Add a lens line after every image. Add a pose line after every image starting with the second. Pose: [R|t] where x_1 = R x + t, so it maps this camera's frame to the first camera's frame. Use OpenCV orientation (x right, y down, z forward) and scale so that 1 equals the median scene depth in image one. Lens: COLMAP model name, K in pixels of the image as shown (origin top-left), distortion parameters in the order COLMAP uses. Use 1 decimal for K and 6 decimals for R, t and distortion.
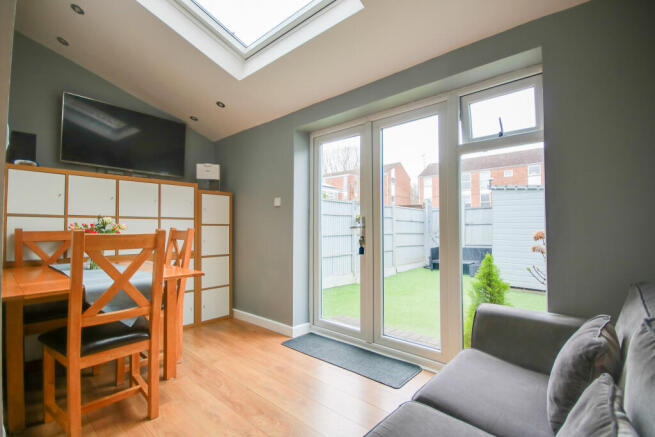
lens RADIAL K [[306.6, 0, 323.3], [0, 306.6, 218.8], [0, 0, 1]] dist [0.010727, -0.013317]
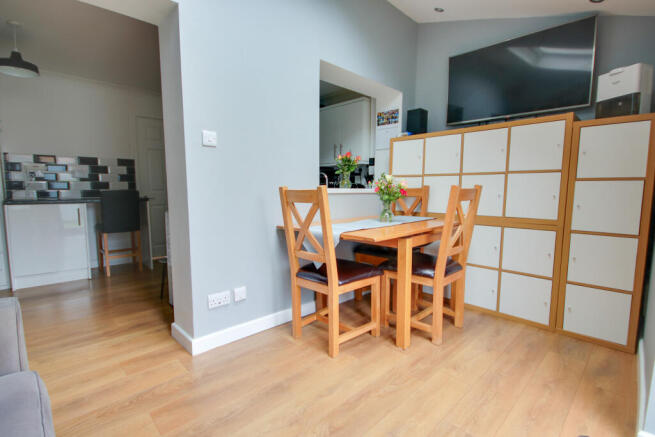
lens RADIAL K [[306.6, 0, 323.3], [0, 306.6, 218.8], [0, 0, 1]] dist [0.010727, -0.013317]
pose [[-0.066499, 0.103095, -0.992446, 0.316605], [0.030845, 0.994385, 0.101230, 0.024146], [0.997310, -0.023880, -0.069305, 0.664938]]
